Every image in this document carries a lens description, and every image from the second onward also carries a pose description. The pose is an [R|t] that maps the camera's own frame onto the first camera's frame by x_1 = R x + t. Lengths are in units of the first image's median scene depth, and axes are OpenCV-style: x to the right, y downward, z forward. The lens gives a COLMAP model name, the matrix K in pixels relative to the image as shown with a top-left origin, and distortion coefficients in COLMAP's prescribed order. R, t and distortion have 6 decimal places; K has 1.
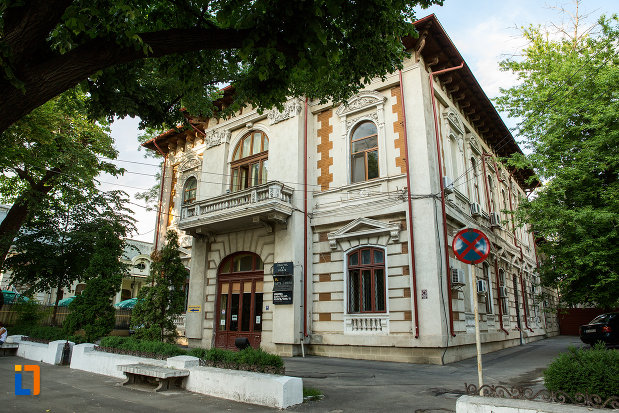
lens RADIAL K [[418.4, 0, 310.3], [0, 418.4, 207.1], [0, 0, 1]] dist [-0.028237, 0.001233]
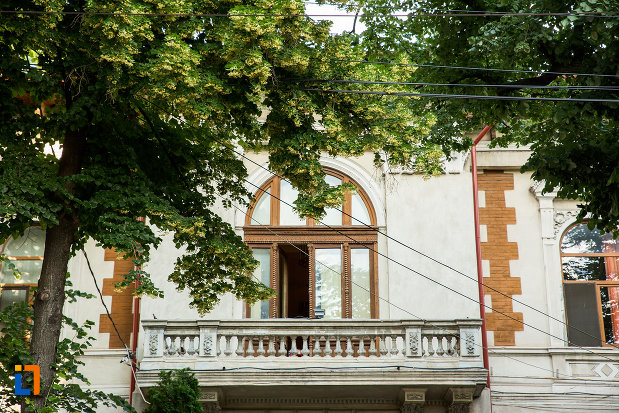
lens RADIAL K [[1178.1, 0, 308.7], [0, 1178.1, 206.9], [0, 0, 1]] dist [0.182121, 0.000000]
pose [[0.794967, 0.198747, 0.573172, -0.827006], [-0.158370, 0.980039, -0.120175, 0.001429], [-0.585616, 0.004762, 0.810575, 0.040909]]
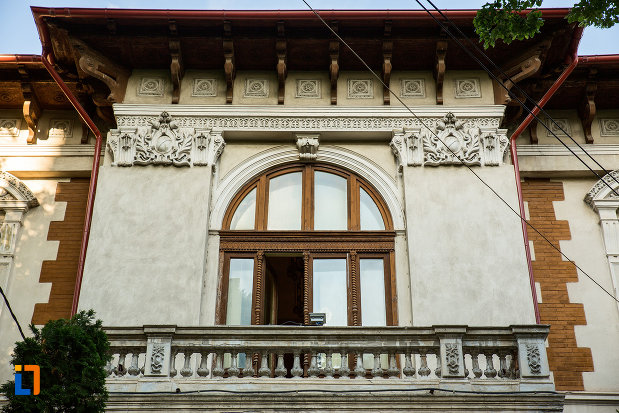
lens RADIAL K [[969.4, 0, 309.5], [0, 969.4, 205.9], [0, 0, 1]] dist [0.138487, 0.000000]
pose [[0.797866, 0.320837, 0.510366, -0.531132], [-0.163342, 0.929997, -0.329278, 0.106492], [-0.580284, 0.179355, 0.794420, 0.398436]]
